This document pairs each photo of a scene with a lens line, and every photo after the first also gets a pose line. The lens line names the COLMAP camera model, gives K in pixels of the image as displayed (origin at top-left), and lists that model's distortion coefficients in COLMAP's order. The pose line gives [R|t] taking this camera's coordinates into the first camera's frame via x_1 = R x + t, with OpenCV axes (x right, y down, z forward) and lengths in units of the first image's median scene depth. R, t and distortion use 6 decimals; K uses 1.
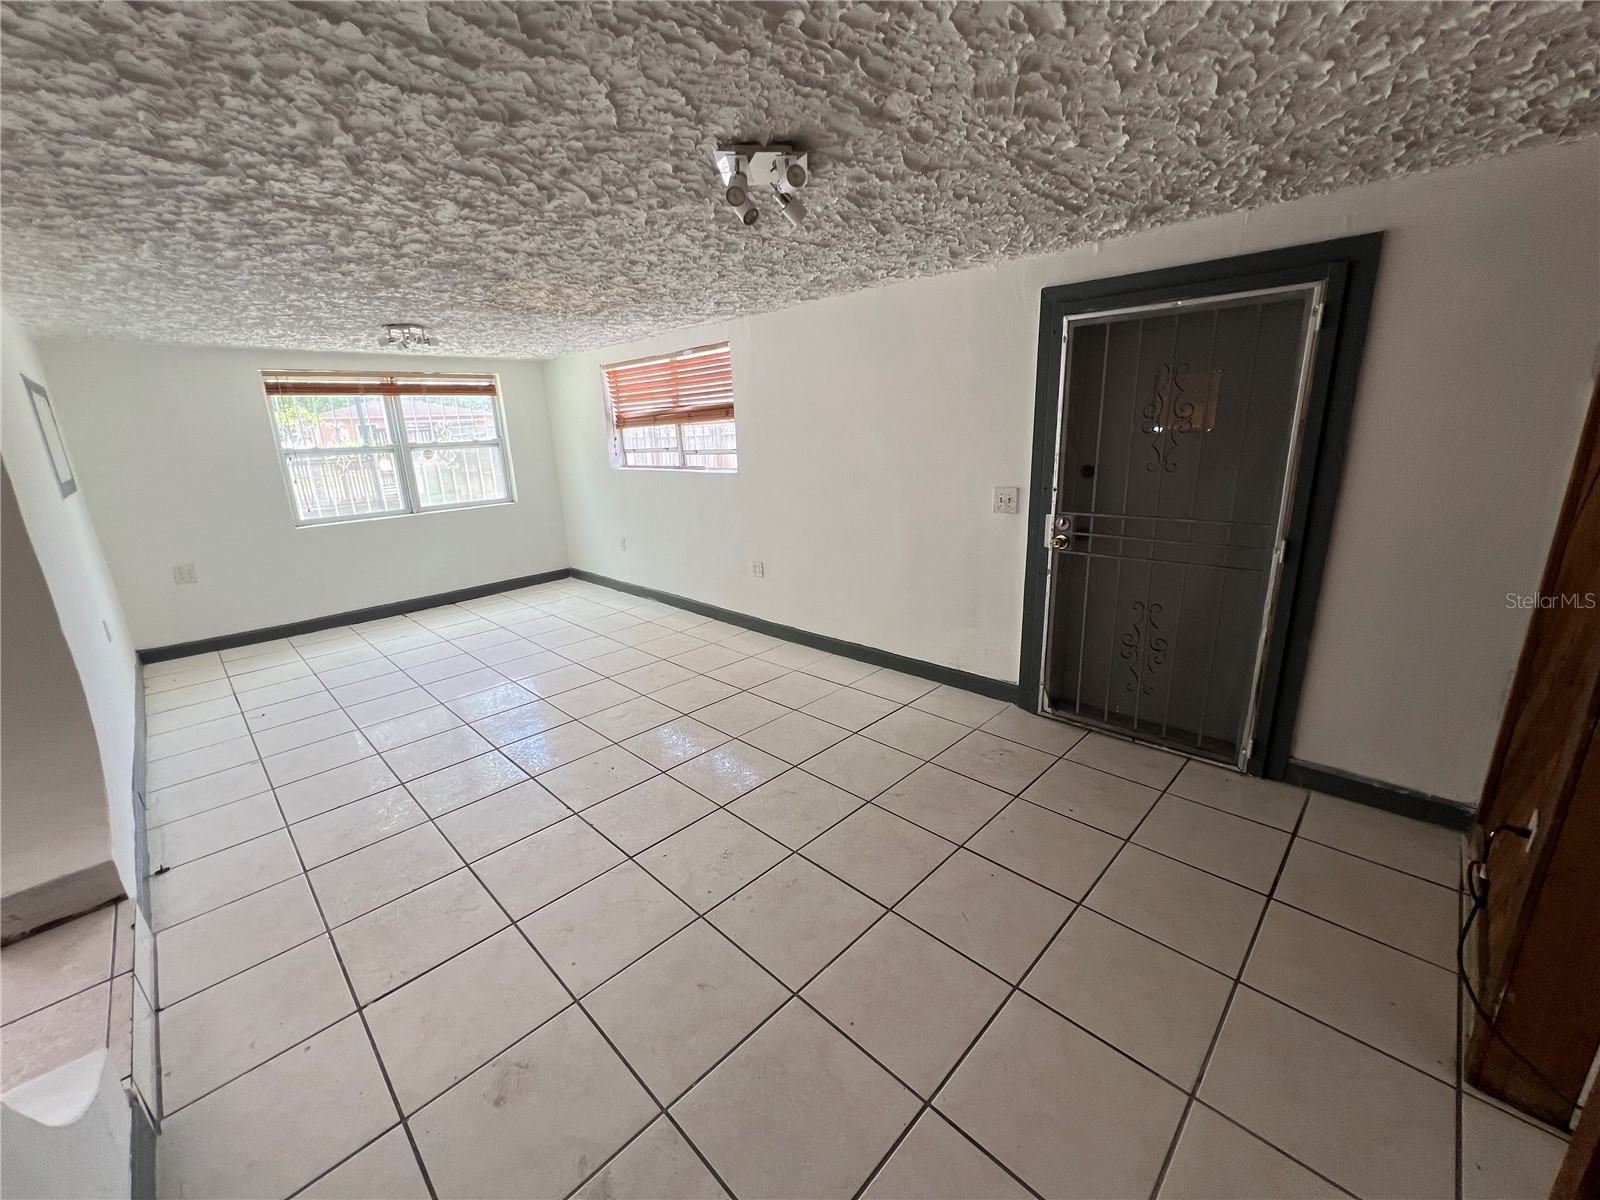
lens RADIAL K [[642.0, 0, 792.1], [0, 642.0, 596.5], [0, 0, 1]] dist [-0.003795, 0.001884]
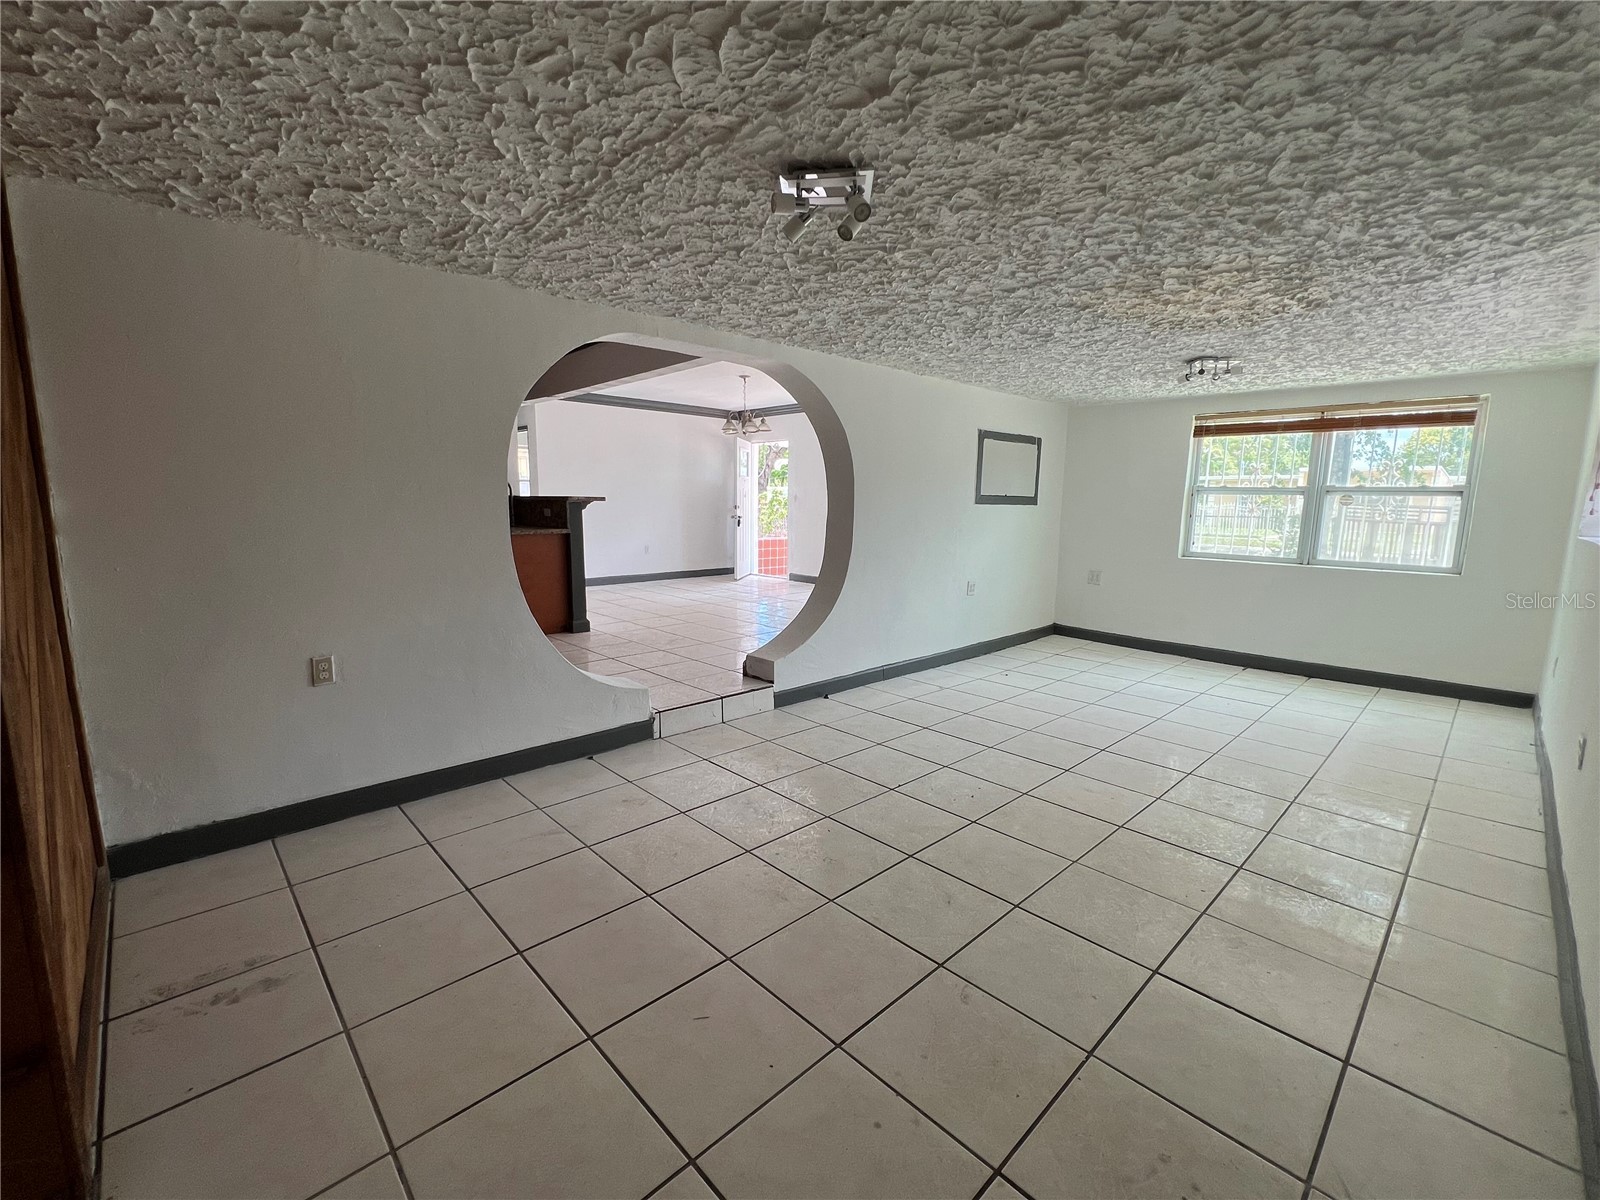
lens RADIAL K [[682.8, 0, 793.2], [0, 682.8, 603.8], [0, 0, 1]] dist [0.002714, 0.000580]
pose [[-0.024241, 0.193059, -0.980888, 0.378048], [-0.278061, 0.941157, 0.192111, -0.071100], [0.960258, 0.277403, 0.030868, 0.346852]]
